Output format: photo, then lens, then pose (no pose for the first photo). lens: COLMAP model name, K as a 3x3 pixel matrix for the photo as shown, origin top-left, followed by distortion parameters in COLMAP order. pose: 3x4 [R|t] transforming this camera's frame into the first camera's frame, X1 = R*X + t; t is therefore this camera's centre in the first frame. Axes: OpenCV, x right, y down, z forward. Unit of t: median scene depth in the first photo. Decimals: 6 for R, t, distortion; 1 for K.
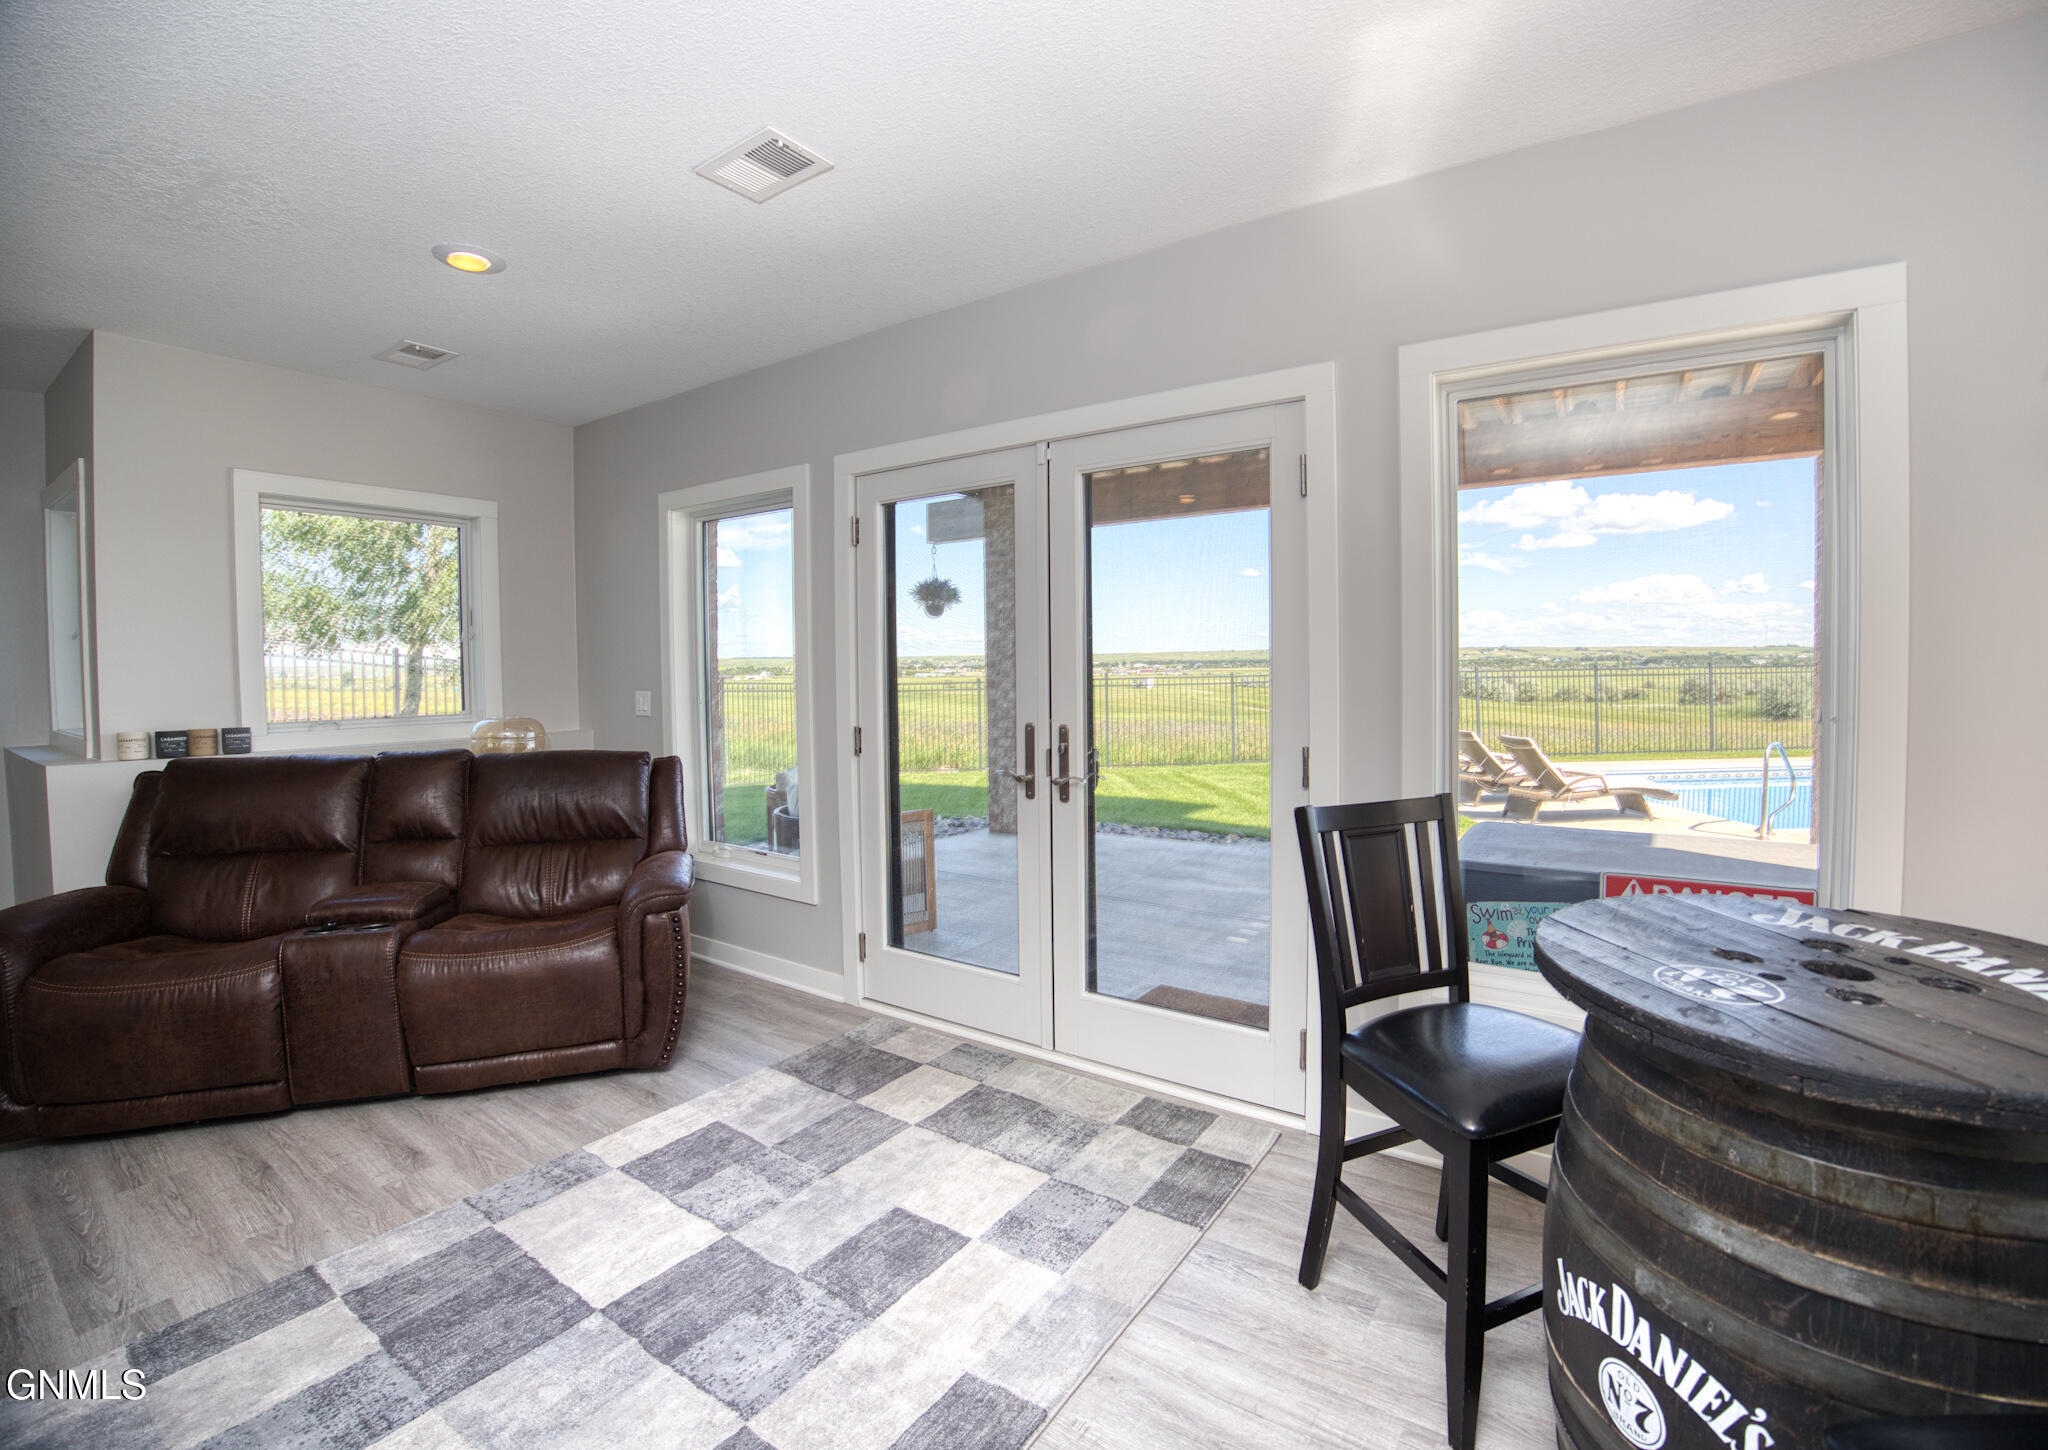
lens RADIAL K [[887.4, 0, 1067.4], [0, 887.4, 700.3], [0, 0, 1]] dist [-0.059698, 0.004892]
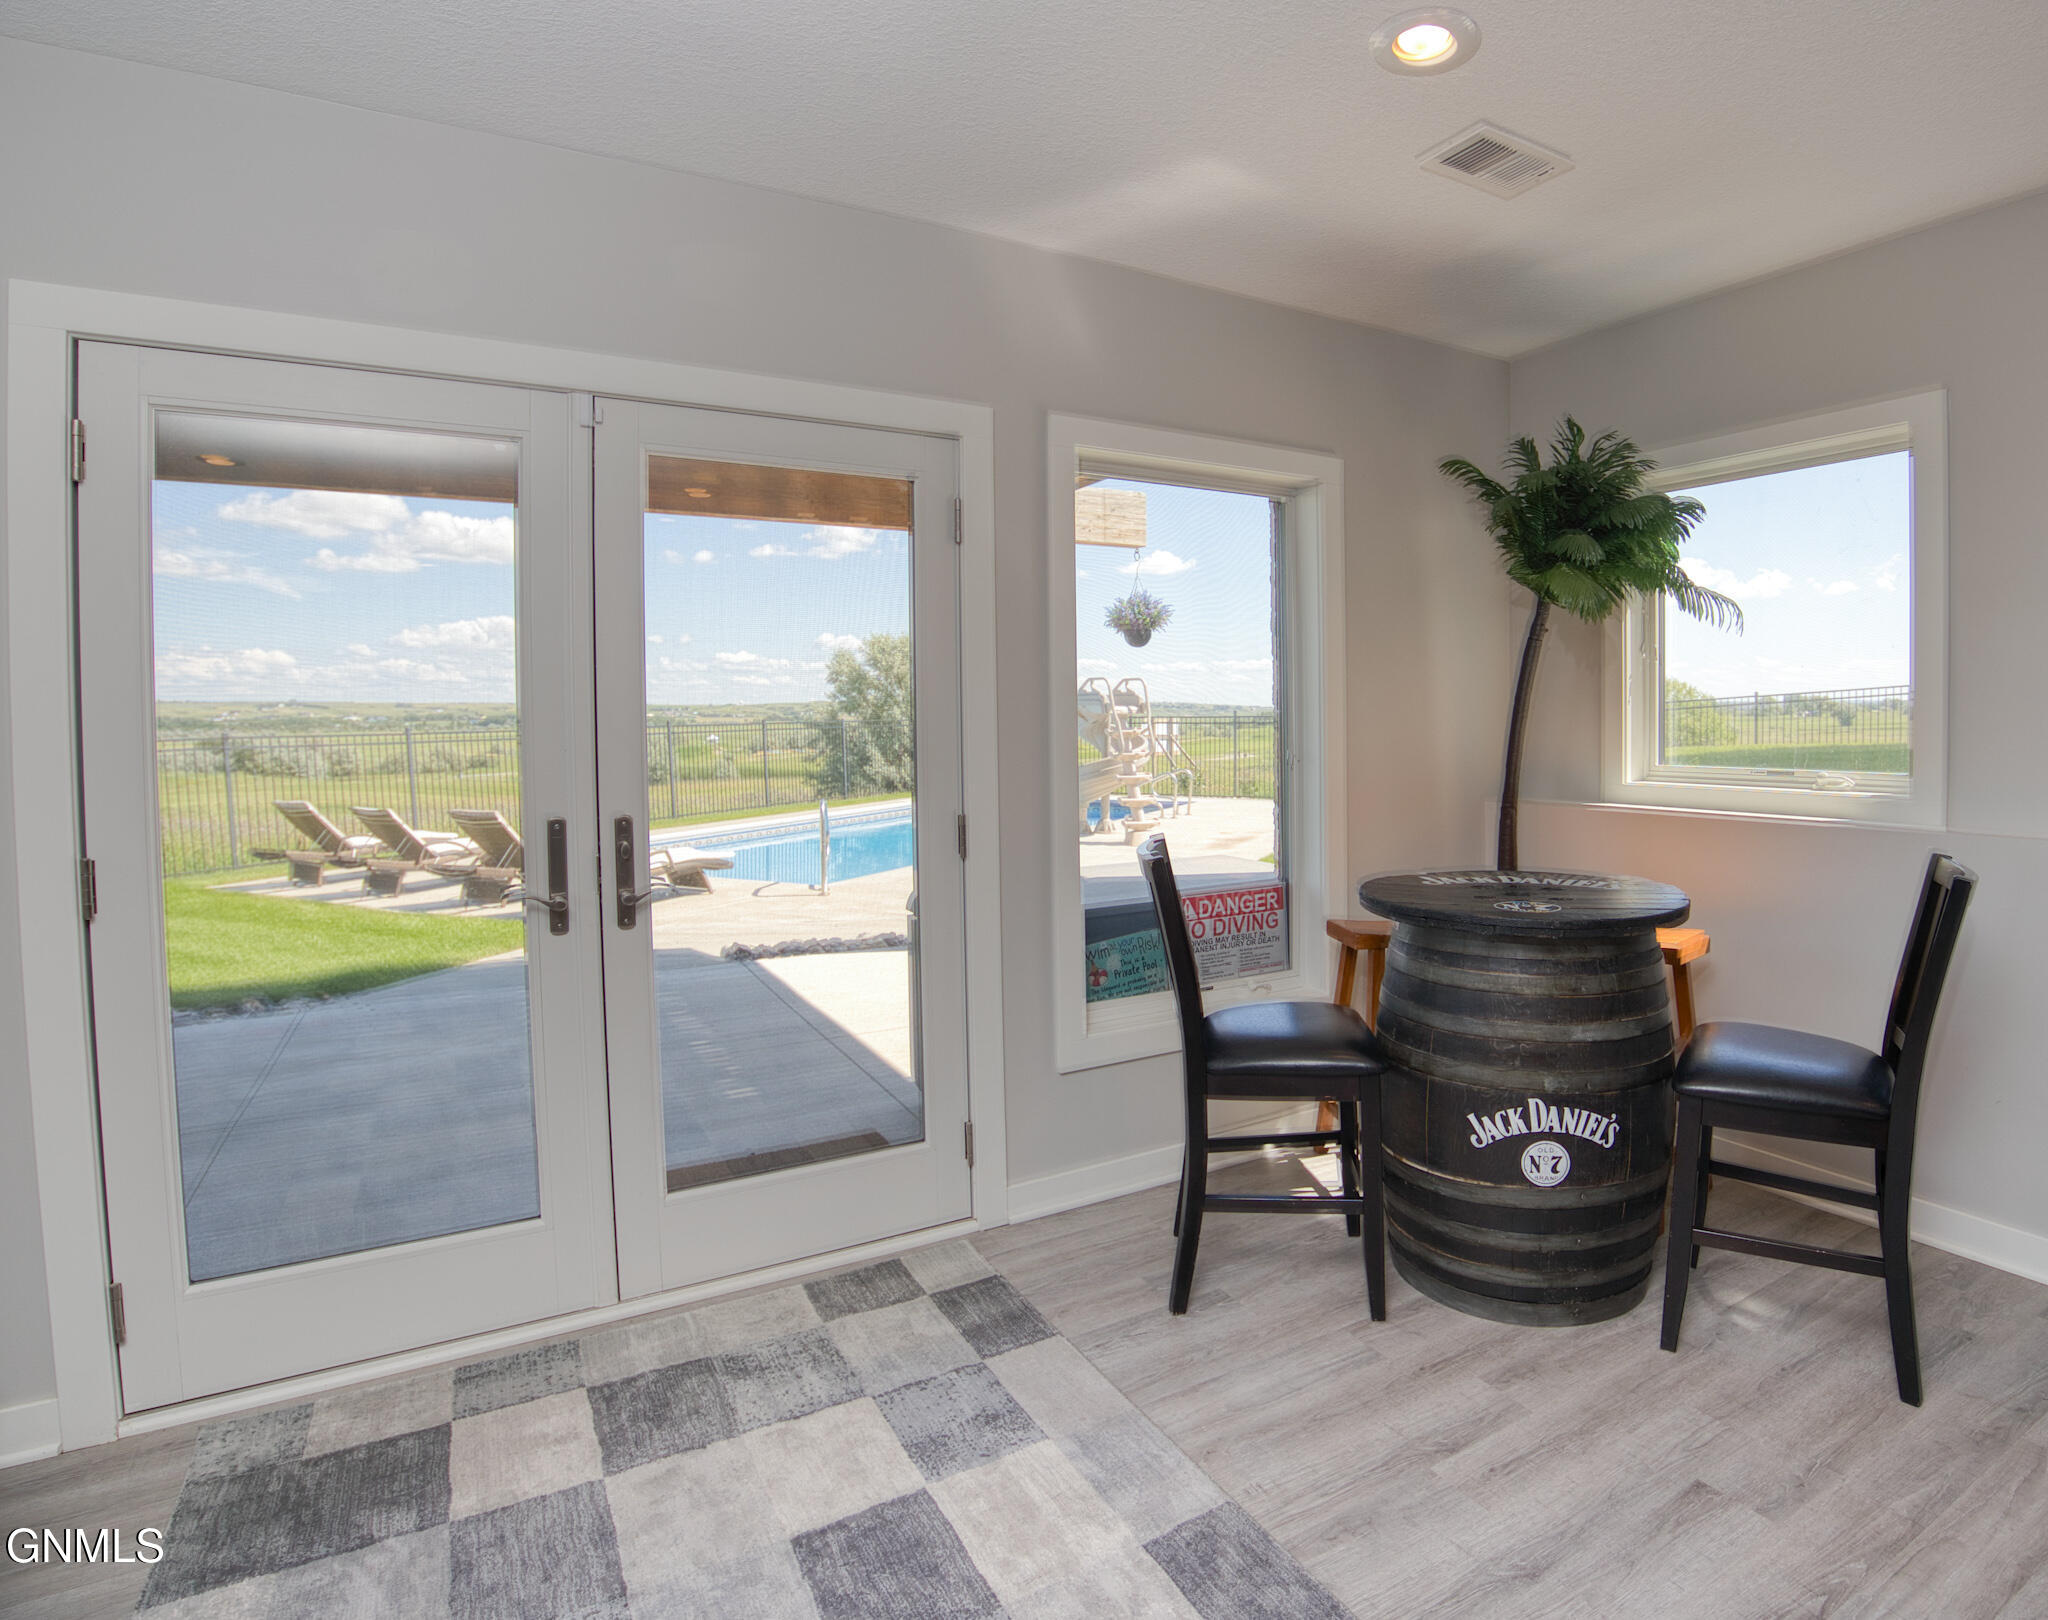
lens RADIAL K [[1119.4, 0, 1144.2], [0, 1119.4, 736.8], [0, 0, 1]] dist [-0.071418, 0.010137]
pose [[0.420082, -0.013840, 0.907381, -0.619672], [0.041684, 0.999123, -0.004059, -0.010832], [-0.906528, 0.039529, 0.420290, 0.293276]]
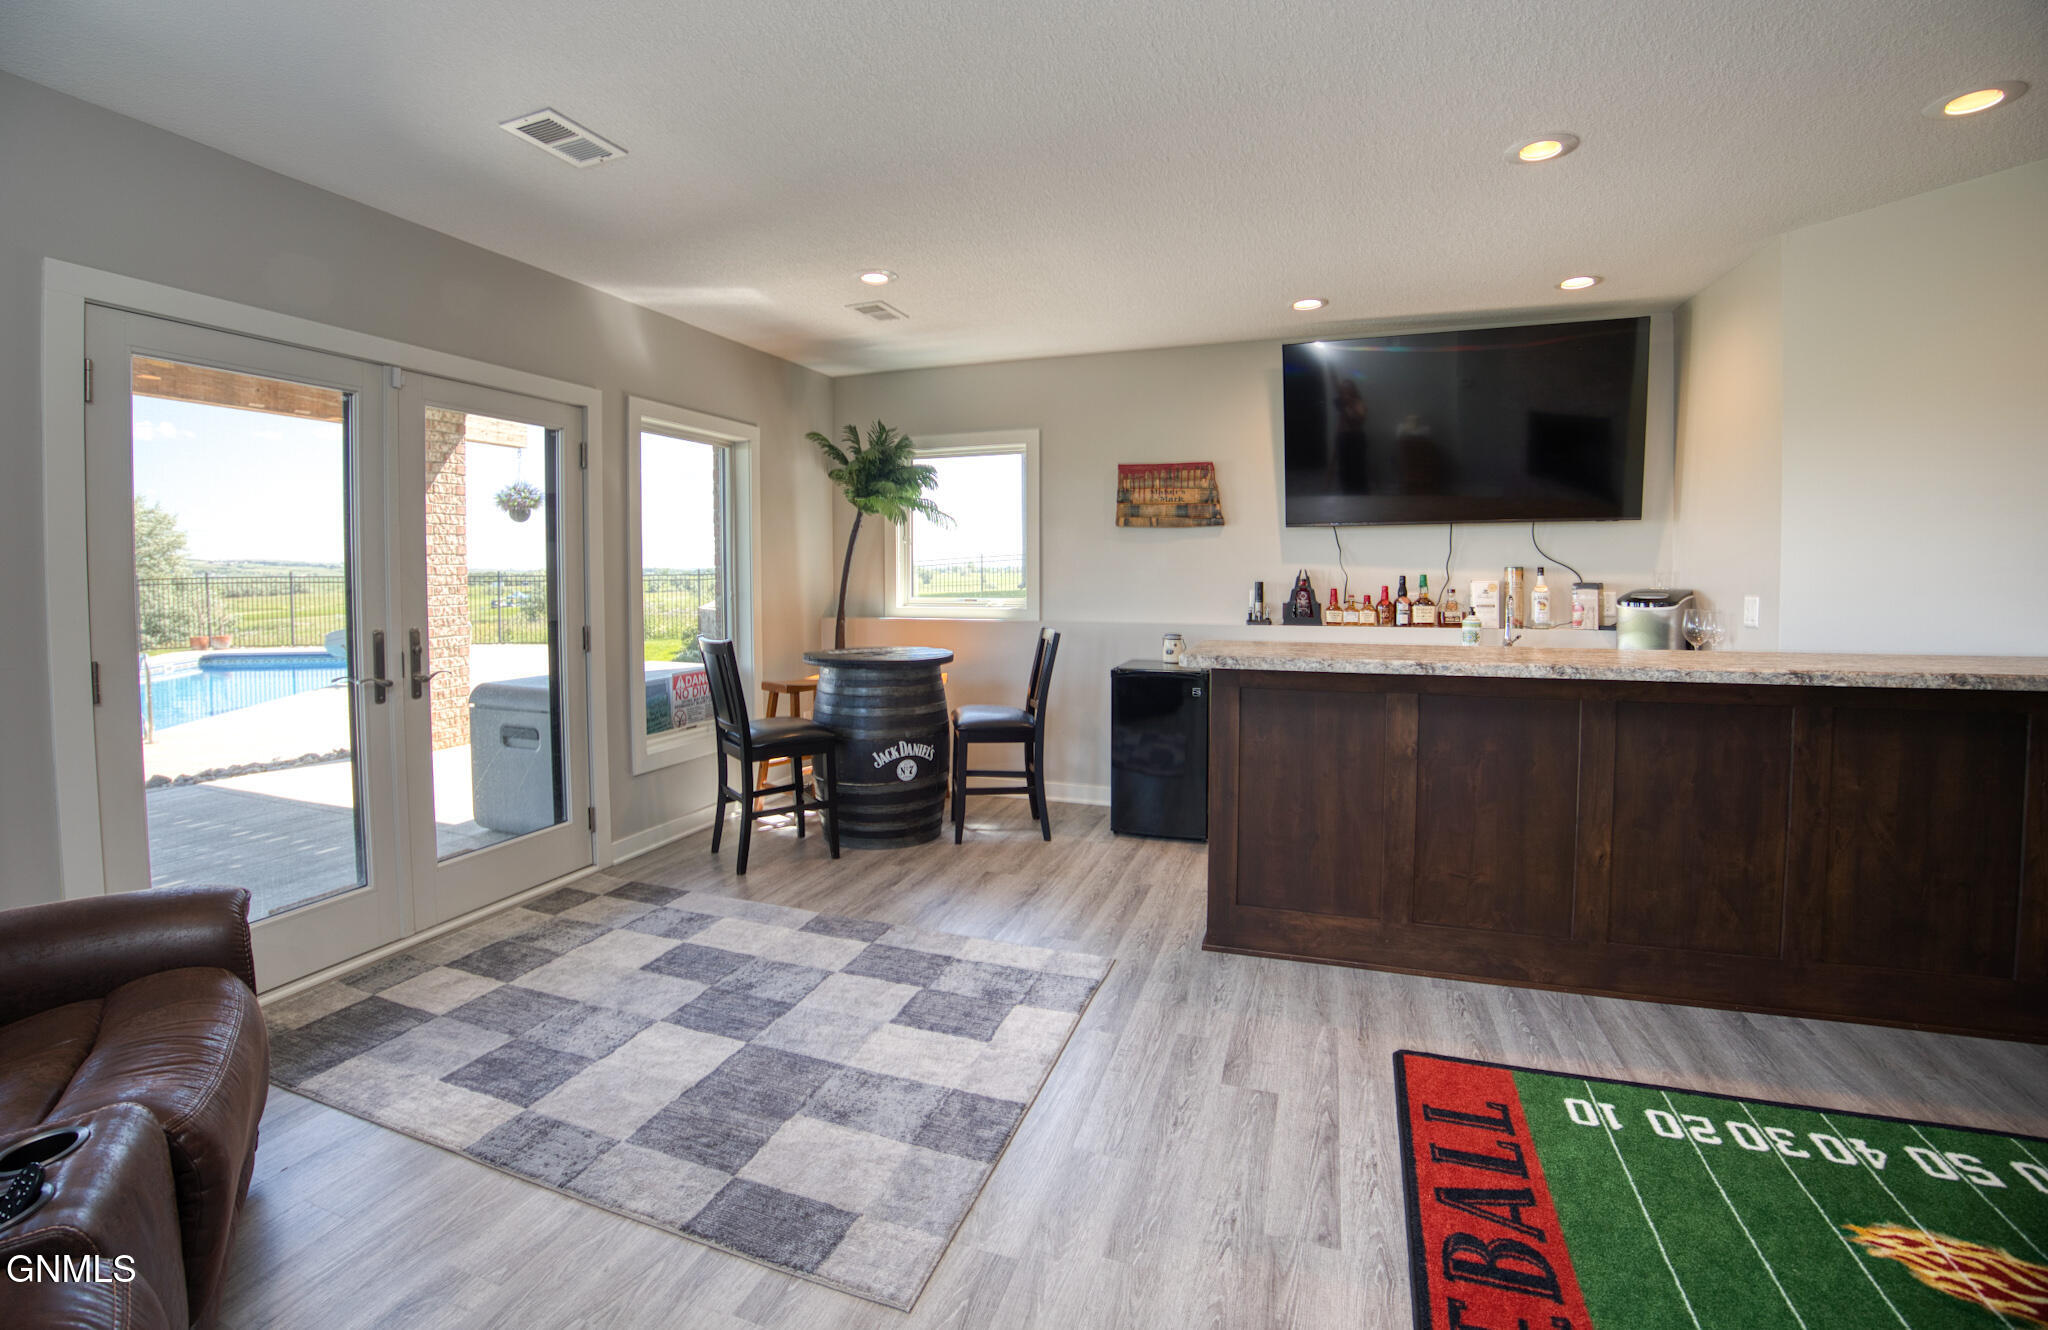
lens RADIAL K [[886.8, 0, 983.8], [0, 886.8, 598.5], [0, 0, 1]] dist [-0.068179, 0.009378]
pose [[-0.205024, -0.021473, 0.978521, -1.232112], [0.045233, 0.998483, 0.031389, -0.011232], [-0.977711, 0.050697, -0.203741, 0.543708]]
